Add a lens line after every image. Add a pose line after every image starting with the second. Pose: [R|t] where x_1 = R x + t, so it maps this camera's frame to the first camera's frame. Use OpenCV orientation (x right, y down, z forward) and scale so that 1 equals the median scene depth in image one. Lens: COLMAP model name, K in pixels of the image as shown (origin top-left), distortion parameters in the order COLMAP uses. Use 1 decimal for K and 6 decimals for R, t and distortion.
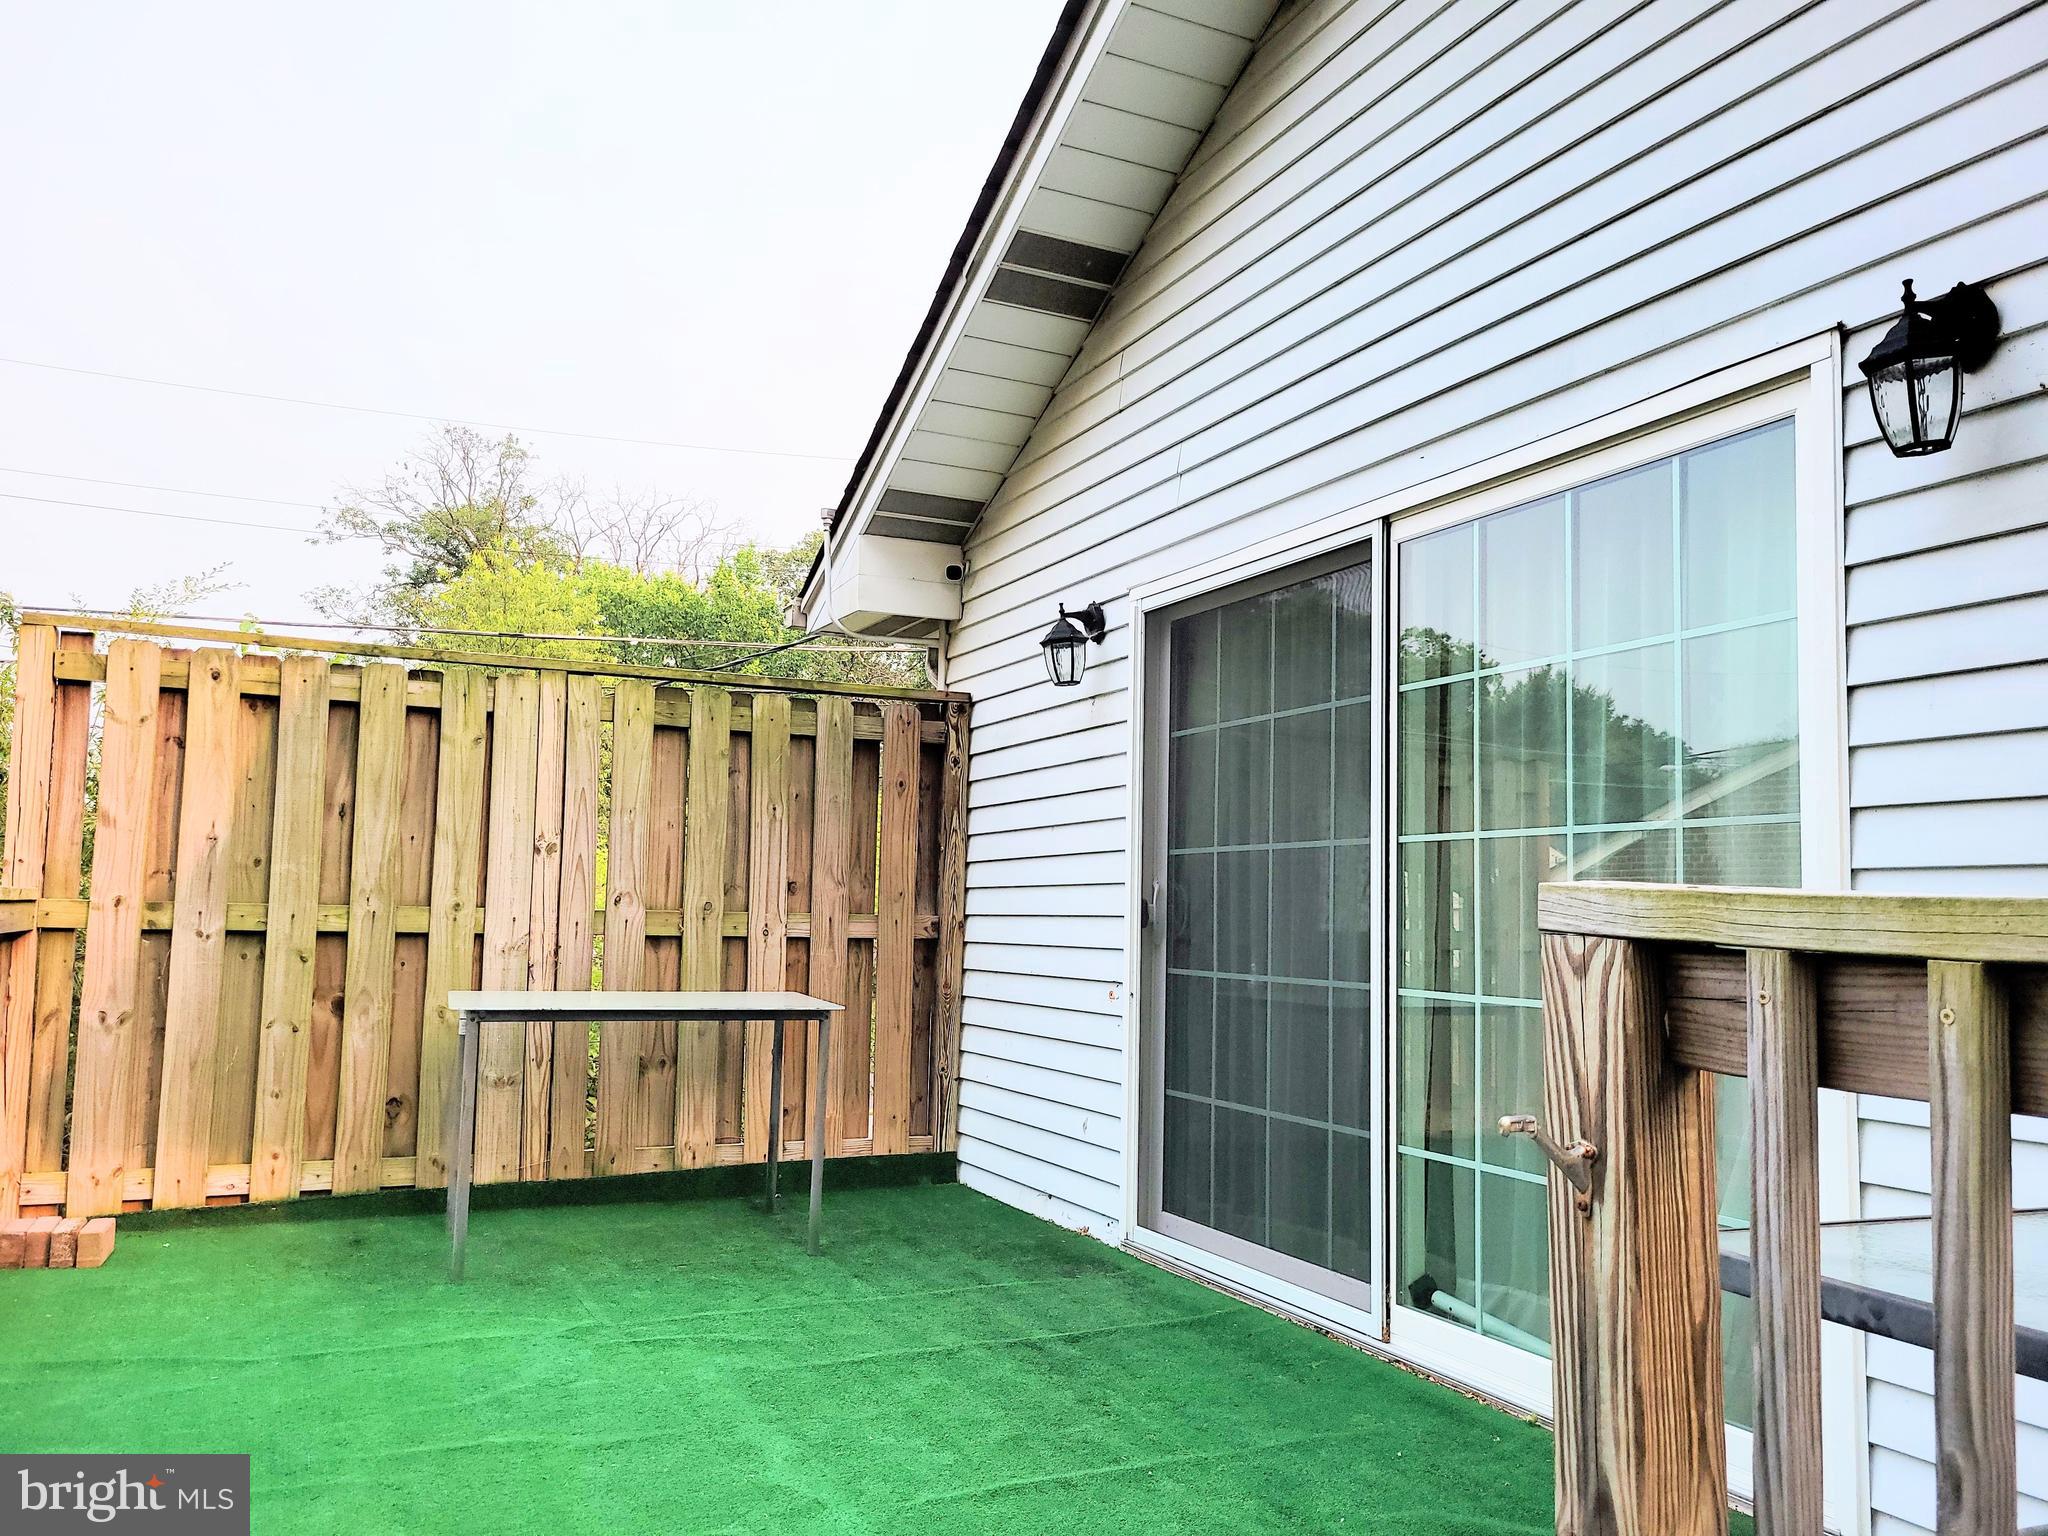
lens RADIAL K [[1536.6, 0, 1021.6], [0, 1536.6, 775.5], [0, 0, 1]] dist [0.037258, -0.028434]
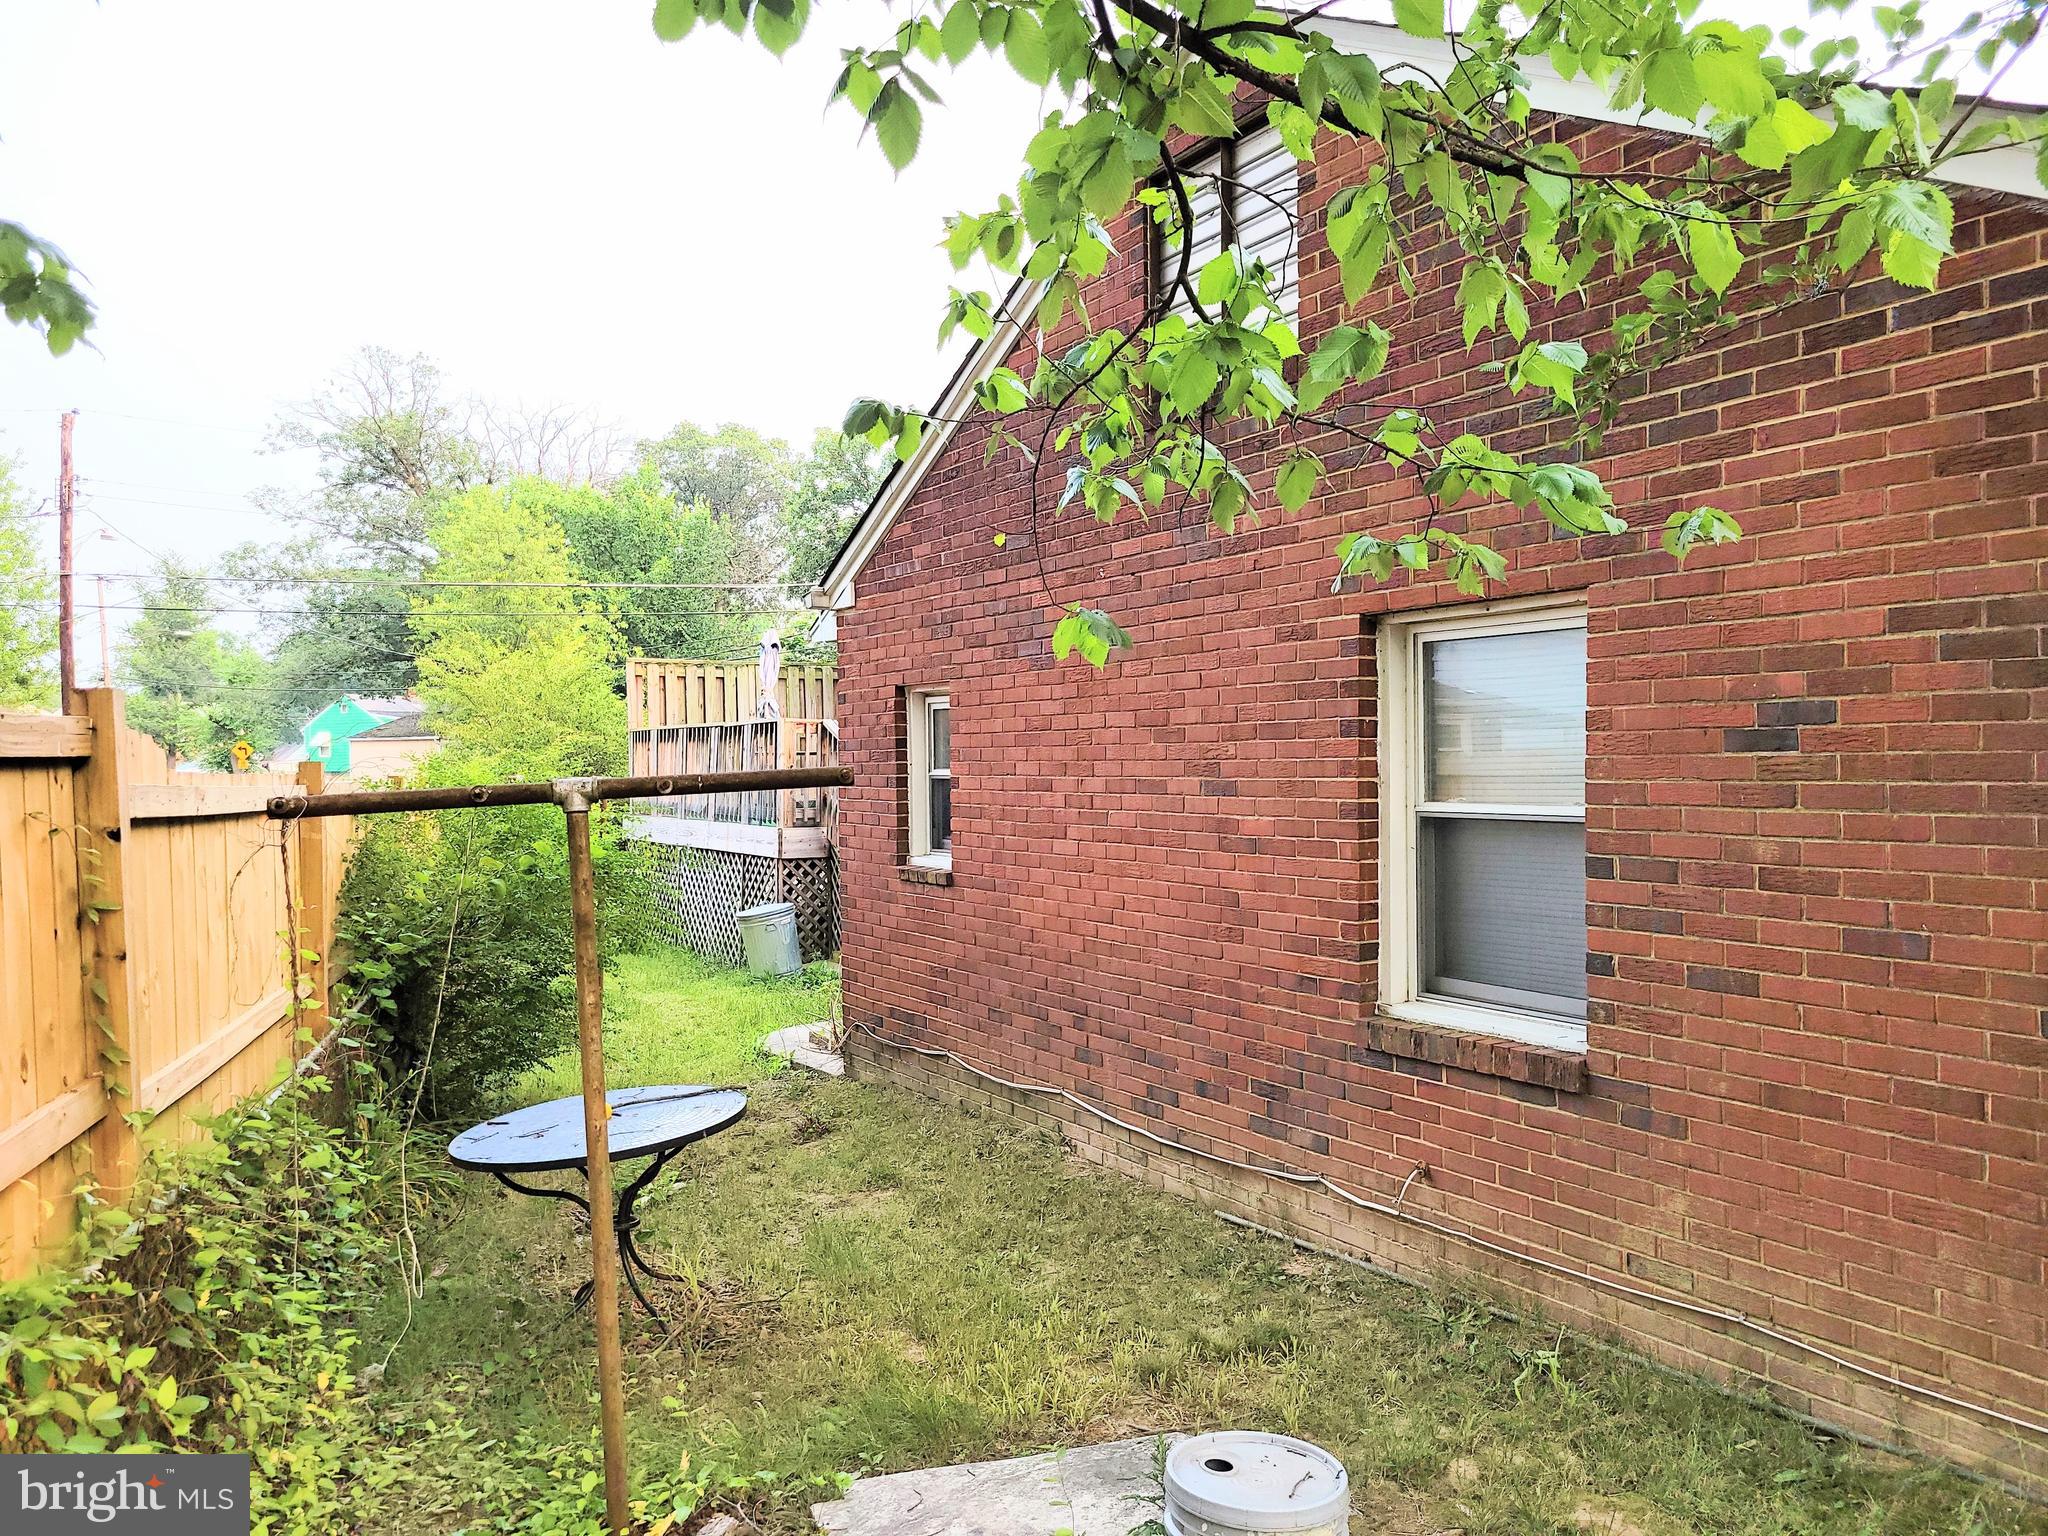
lens RADIAL K [[1536.6, 0, 1020.3], [0, 1536.6, 784.6], [0, 0, 1]] dist [0.037258, -0.028434]
pose [[0.994650, -0.040362, 0.095095, -0.003555], [0.029310, 0.992947, 0.114879, -0.017504], [-0.099061, -0.111477, 0.988817, -0.247372]]
